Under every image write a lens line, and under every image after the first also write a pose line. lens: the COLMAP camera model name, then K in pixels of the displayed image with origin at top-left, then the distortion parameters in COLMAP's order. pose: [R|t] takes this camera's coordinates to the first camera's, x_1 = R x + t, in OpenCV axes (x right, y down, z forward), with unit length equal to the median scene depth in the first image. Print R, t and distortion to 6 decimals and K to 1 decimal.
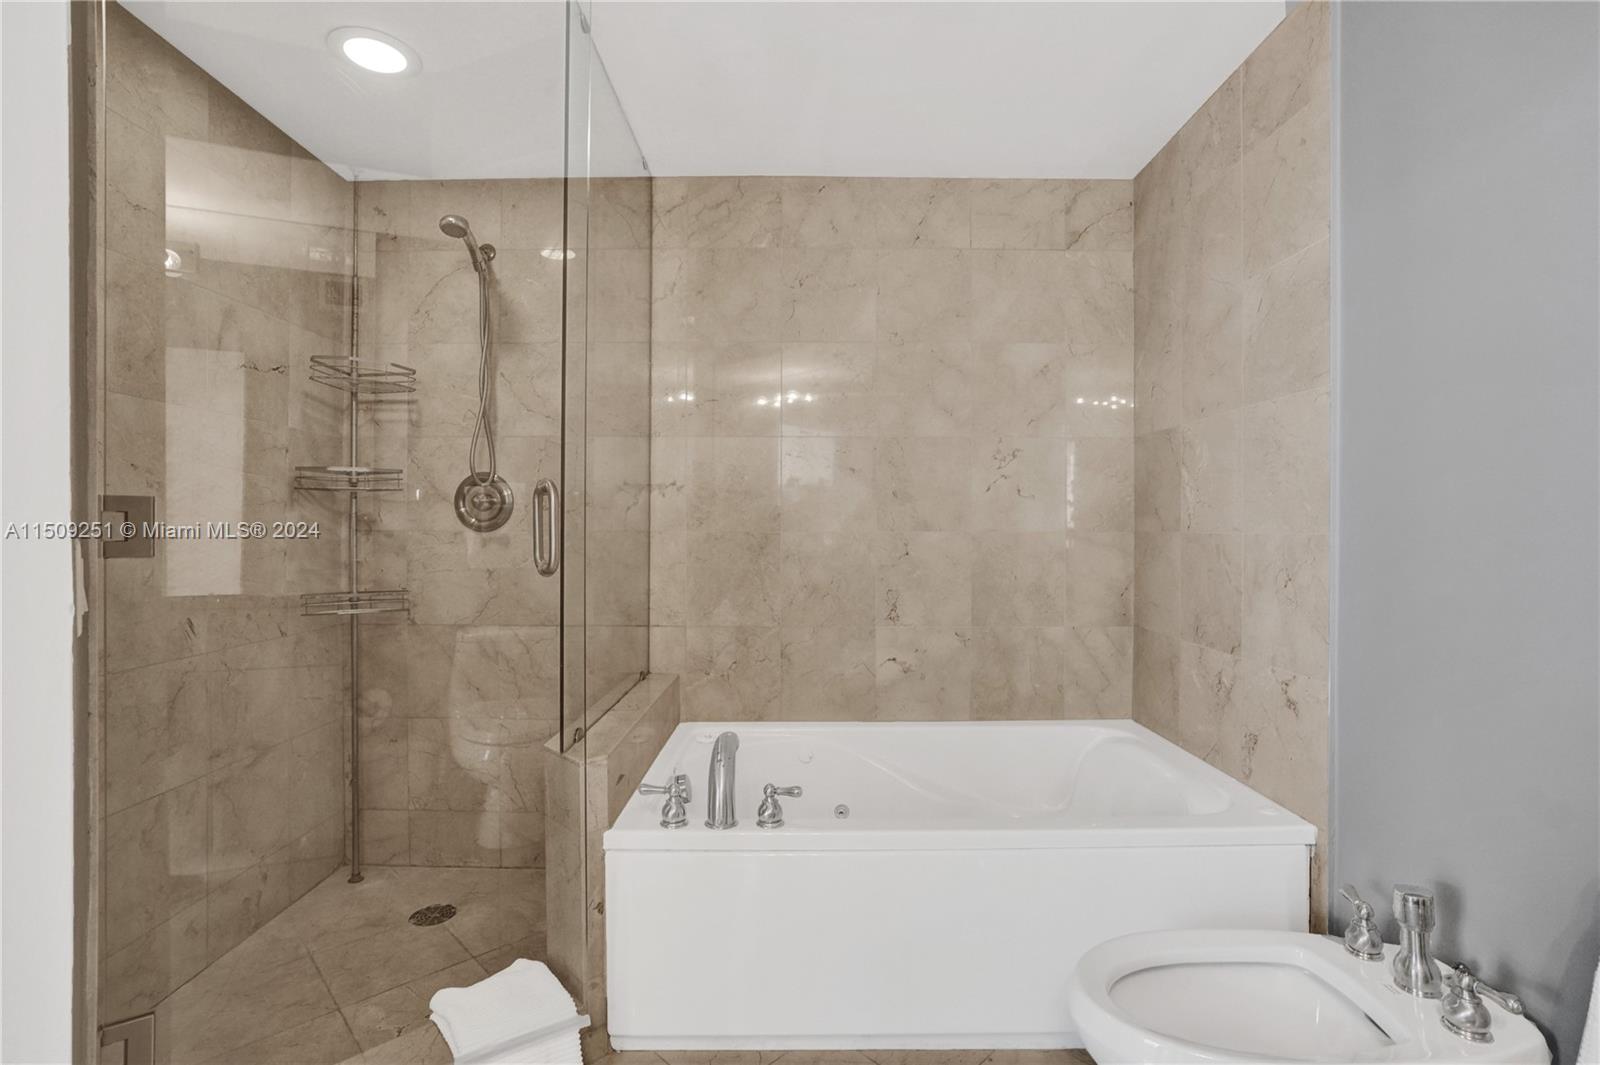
lens RADIAL K [[754.7, 0, 777.6], [0, 754.7, 525.7], [0, 0, 1]] dist [-0.047576, 0.018461]
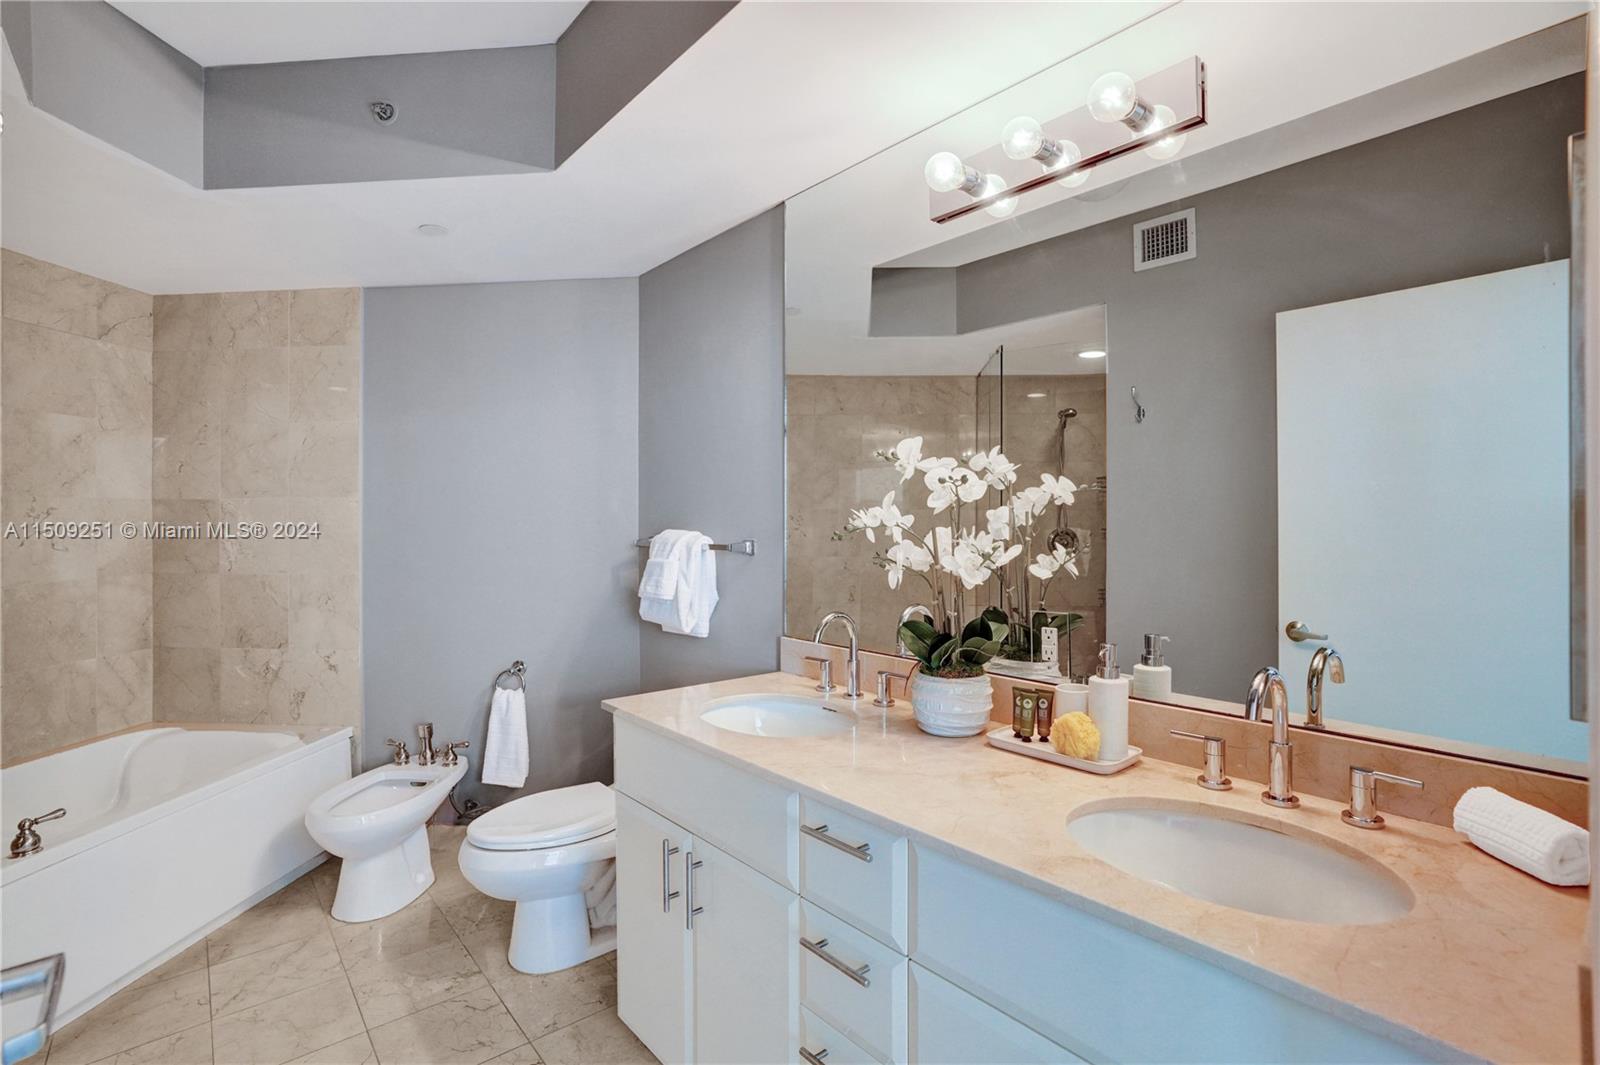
lens RADIAL K [[715.5, 0, 803.3], [0, 715.5, 531.2], [0, 0, 1]] dist [0.000485, -0.000191]
pose [[0.083352, -0.014915, 0.996409, -0.662339], [0.002747, 0.999888, 0.014738, -0.080702], [-0.996516, 0.001509, 0.083384, -0.210695]]
